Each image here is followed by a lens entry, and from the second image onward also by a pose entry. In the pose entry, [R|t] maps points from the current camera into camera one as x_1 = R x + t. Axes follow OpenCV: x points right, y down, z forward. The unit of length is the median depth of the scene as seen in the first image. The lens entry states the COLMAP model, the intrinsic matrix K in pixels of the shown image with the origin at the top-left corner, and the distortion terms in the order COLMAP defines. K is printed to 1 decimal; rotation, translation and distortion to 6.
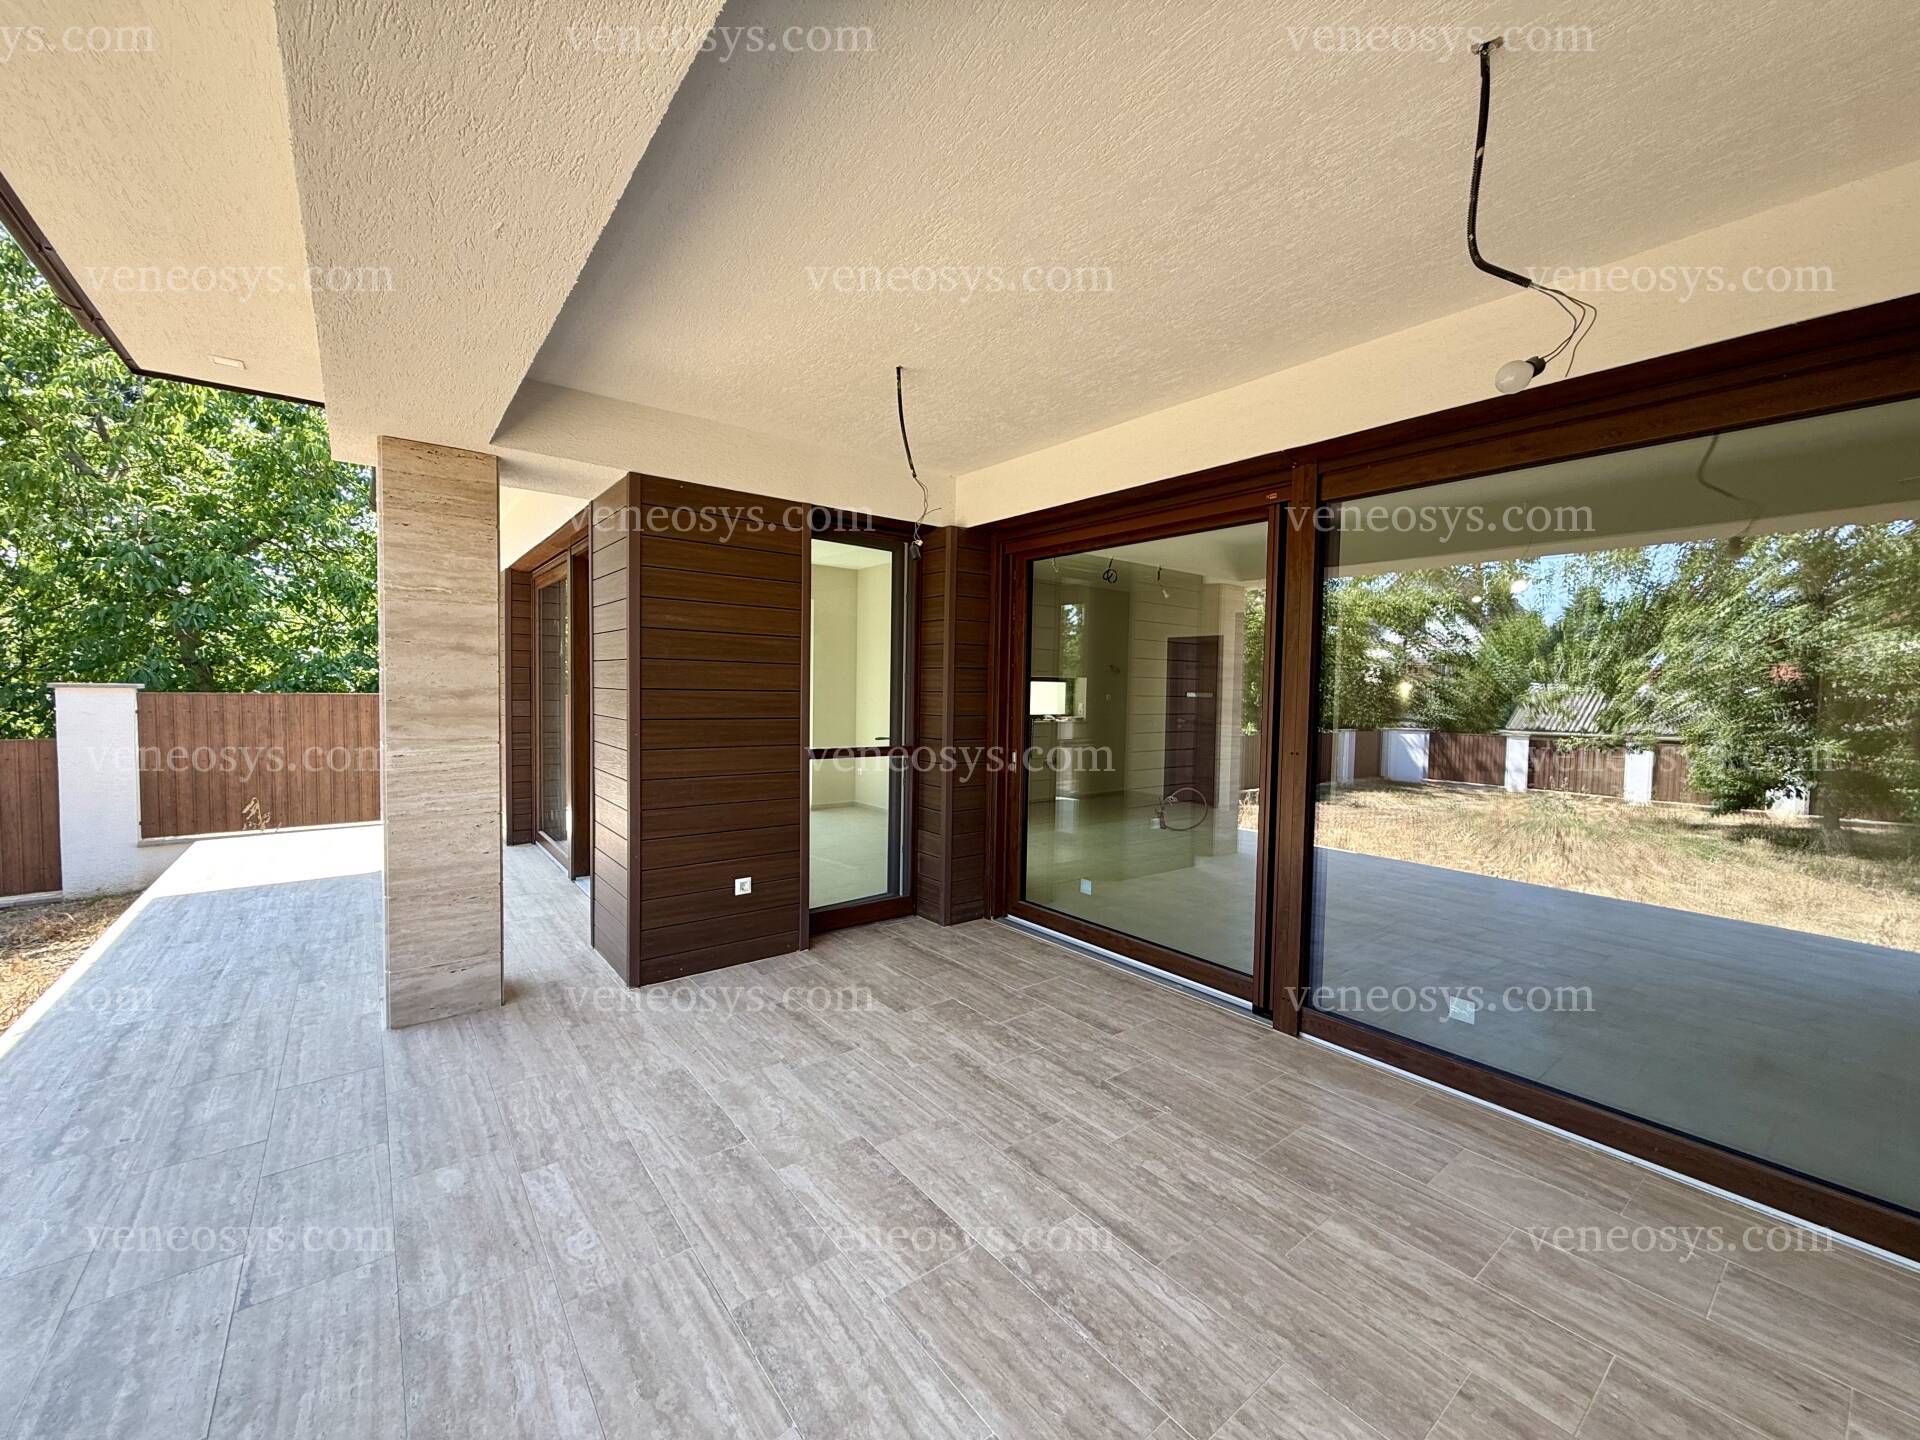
lens RADIAL K [[768.1, 0, 945.0], [0, 768.1, 721.9], [0, 0, 1]] dist [0.002412, -0.000137]
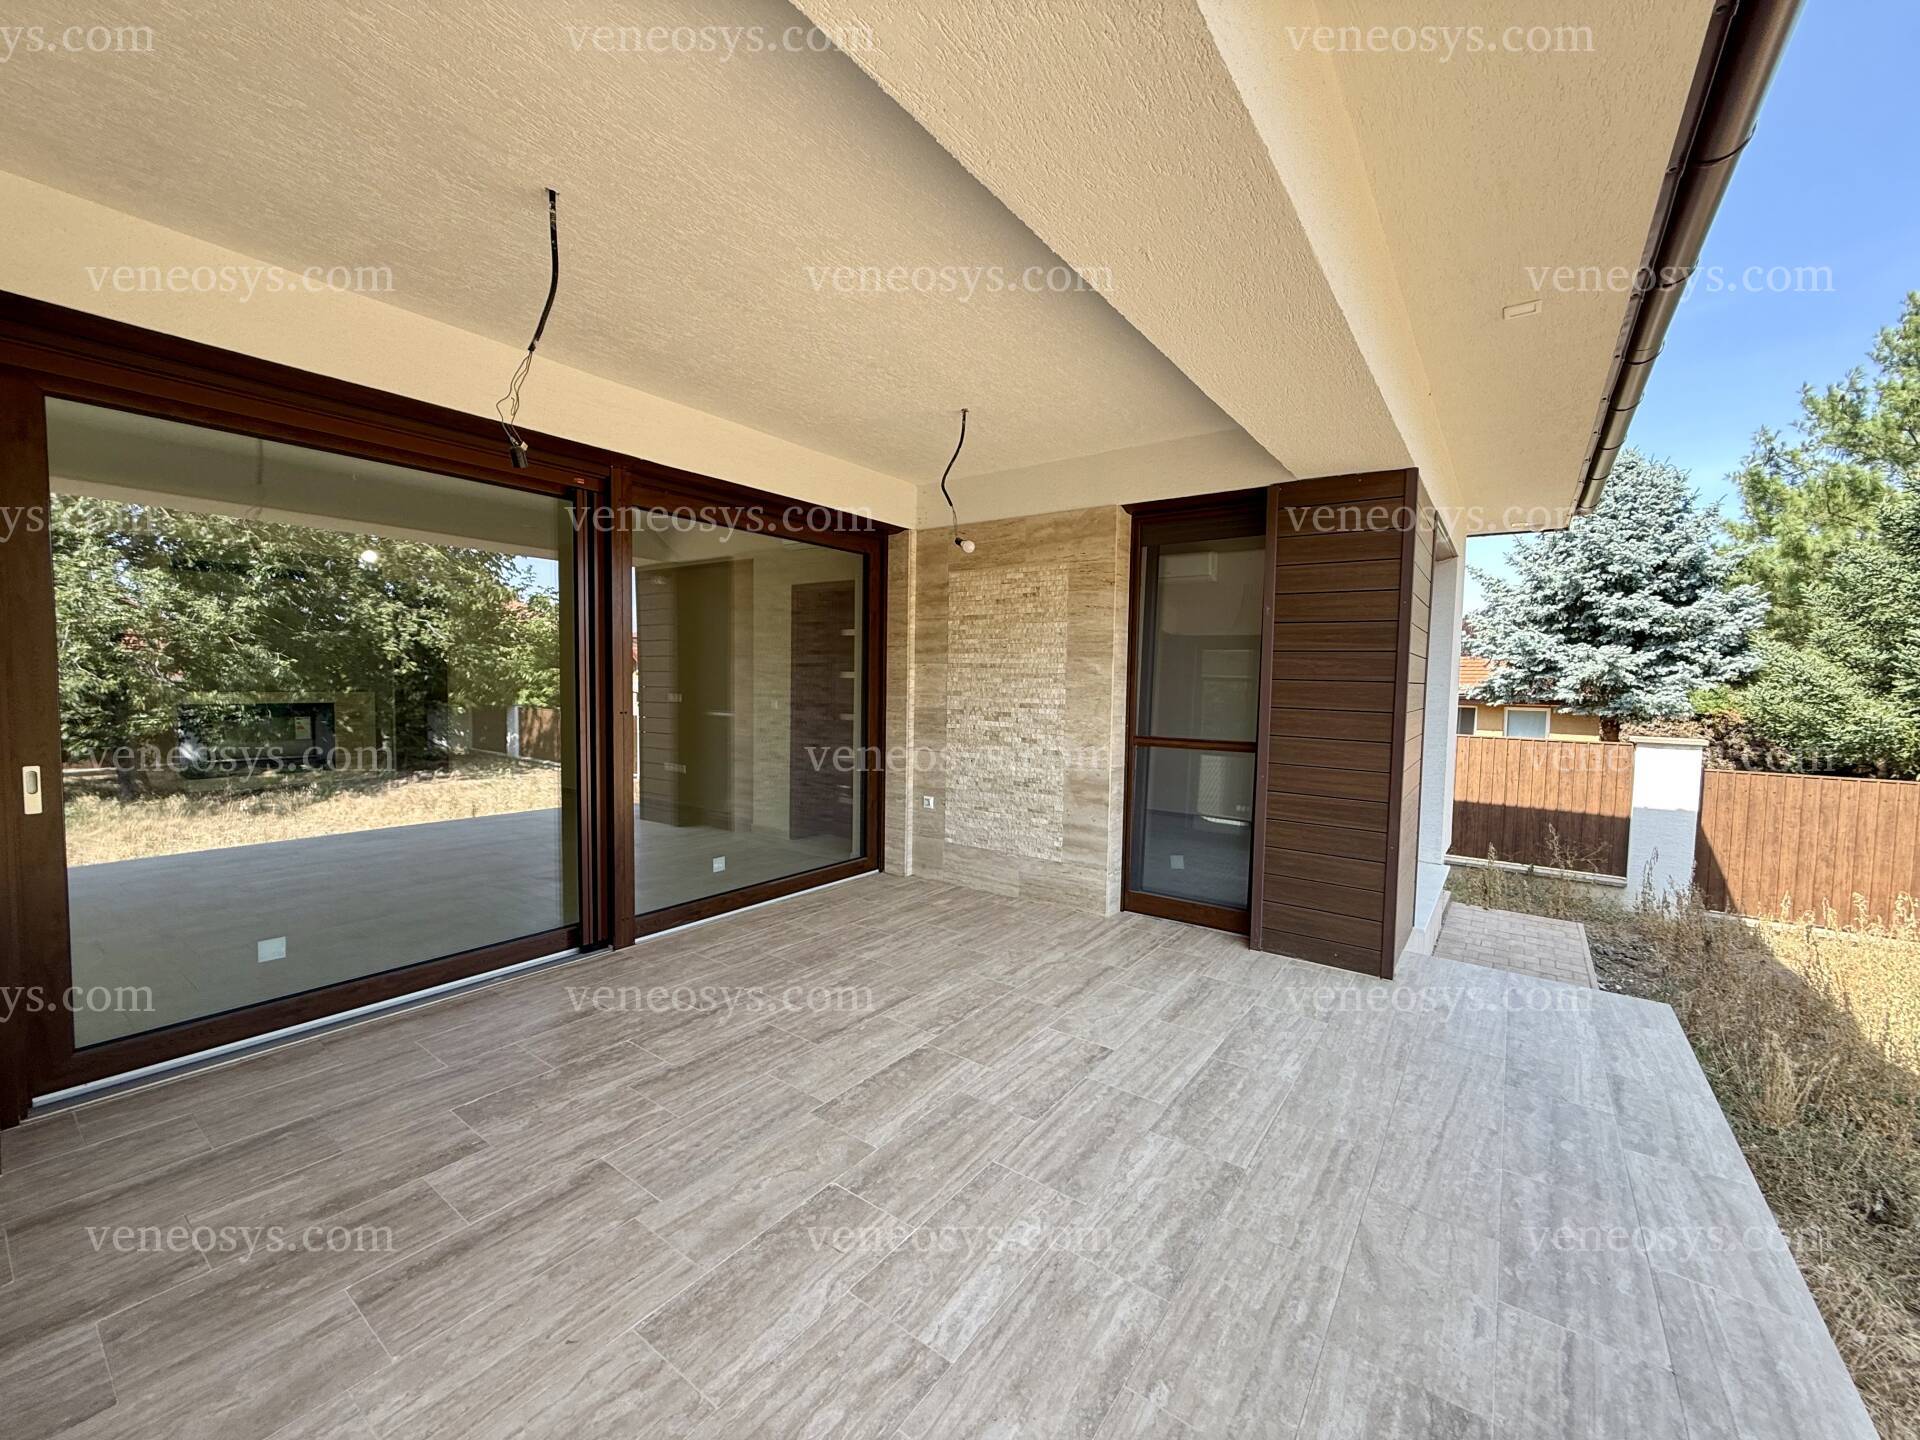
lens RADIAL K [[768.1, 0, 966.6], [0, 768.1, 720.9], [0, 0, 1]] dist [0.002412, -0.000137]
pose [[-0.291999, -0.074589, 0.953506, -0.911015], [0.019048, 0.996303, 0.083770, -0.042142], [-0.956229, 0.042623, -0.289498, 0.900731]]
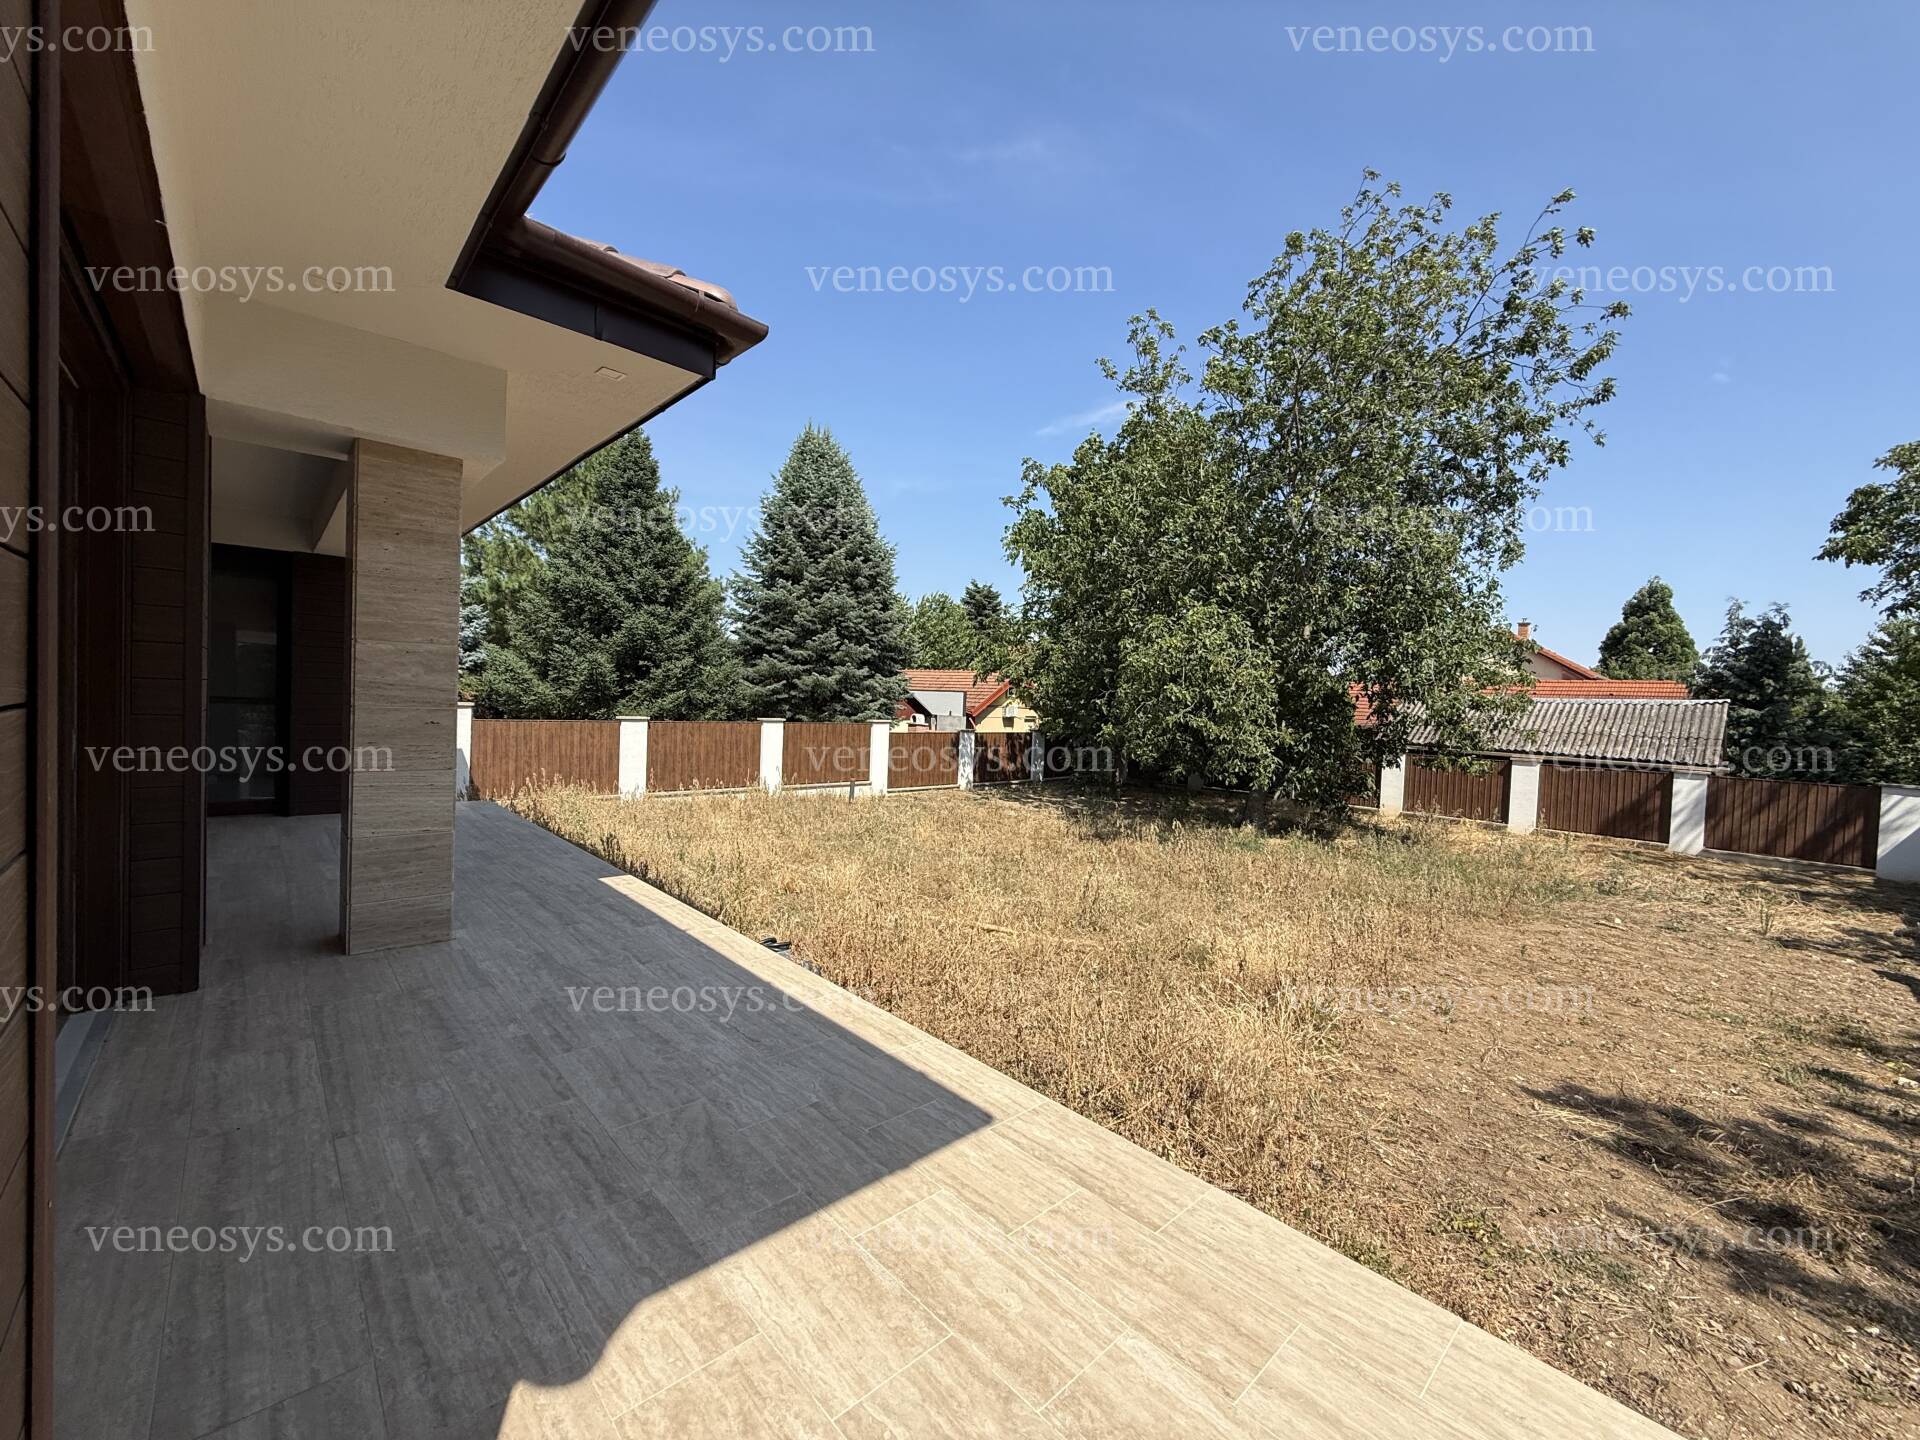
lens RADIAL K [[768.1, 0, 964.3], [0, 768.1, 722.6], [0, 0, 1]] dist [0.002412, -0.000137]
pose [[-0.993421, -0.053049, -0.101495, -1.617544], [-0.060668, 0.995447, 0.073521, -0.106004], [0.097132, 0.079195, -0.992116, 2.610985]]
